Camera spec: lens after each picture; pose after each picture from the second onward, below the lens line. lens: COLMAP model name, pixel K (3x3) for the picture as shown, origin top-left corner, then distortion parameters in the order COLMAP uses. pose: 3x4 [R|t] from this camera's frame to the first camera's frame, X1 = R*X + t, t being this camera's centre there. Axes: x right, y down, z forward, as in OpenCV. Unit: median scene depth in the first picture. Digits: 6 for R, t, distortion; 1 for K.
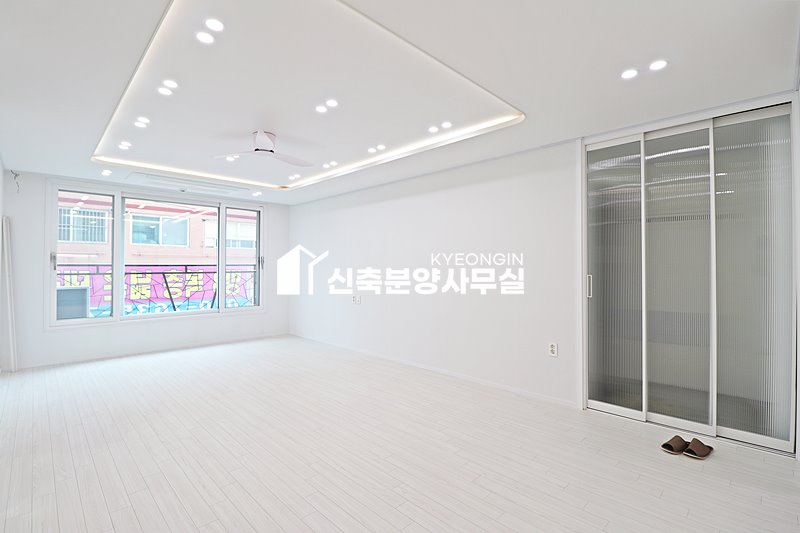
lens RADIAL K [[369.7, 0, 394.5], [0, 369.7, 260.3], [0, 0, 1]] dist [-0.005293, -0.008919]
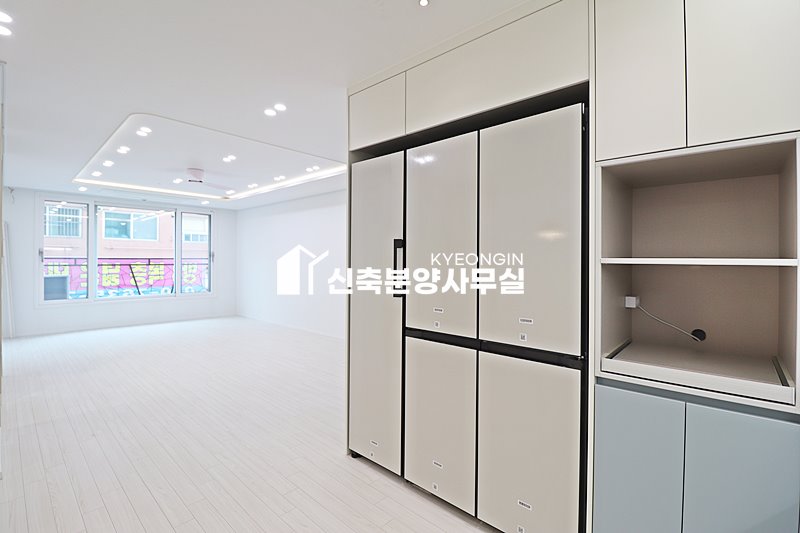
lens RADIAL K [[369.7, 0, 397.3], [0, 369.7, 258.6], [0, 0, 1]] dist [-0.005293, -0.008919]
pose [[0.998691, 0.004360, 0.050964, 0.208489], [-0.005077, 0.999890, 0.013942, -0.008060], [-0.050897, -0.014183, 0.998603, -0.281643]]
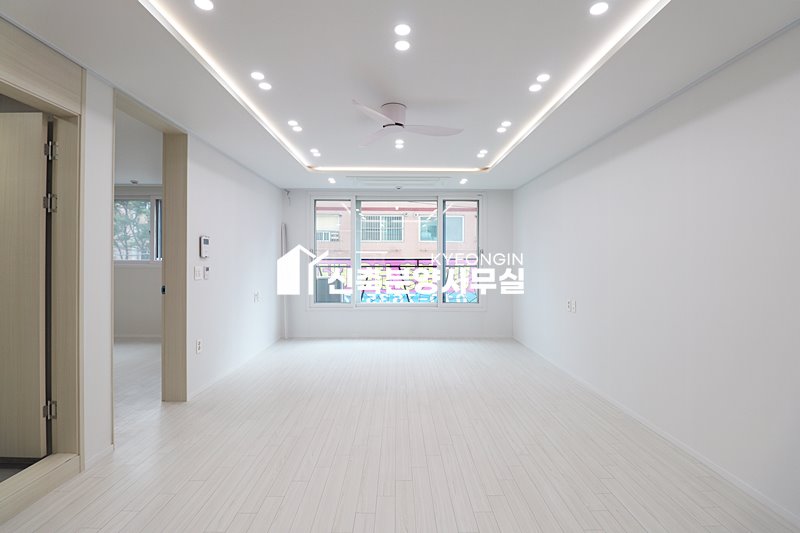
lens RADIAL K [[369.7, 0, 399.6], [0, 369.7, 258.4], [0, 0, 1]] dist [-0.005293, -0.008919]
pose [[0.721649, -0.003041, -0.692253, 0.137649], [0.011017, 0.999914, 0.007092, 0.002560], [0.692172, -0.012744, 0.721620, 0.212271]]
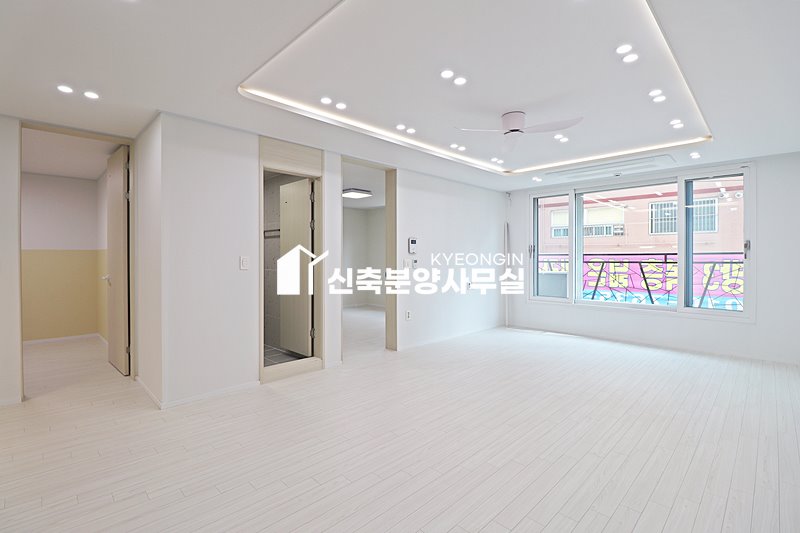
lens RADIAL K [[369.7, 0, 405.0], [0, 369.7, 261.8], [0, 0, 1]] dist [-0.005293, -0.008919]
pose [[0.013083, 0.011694, -0.999846, 0.327375], [0.018554, 0.999757, 0.011936, 0.010700], [0.999742, -0.018707, 0.012863, 0.385838]]
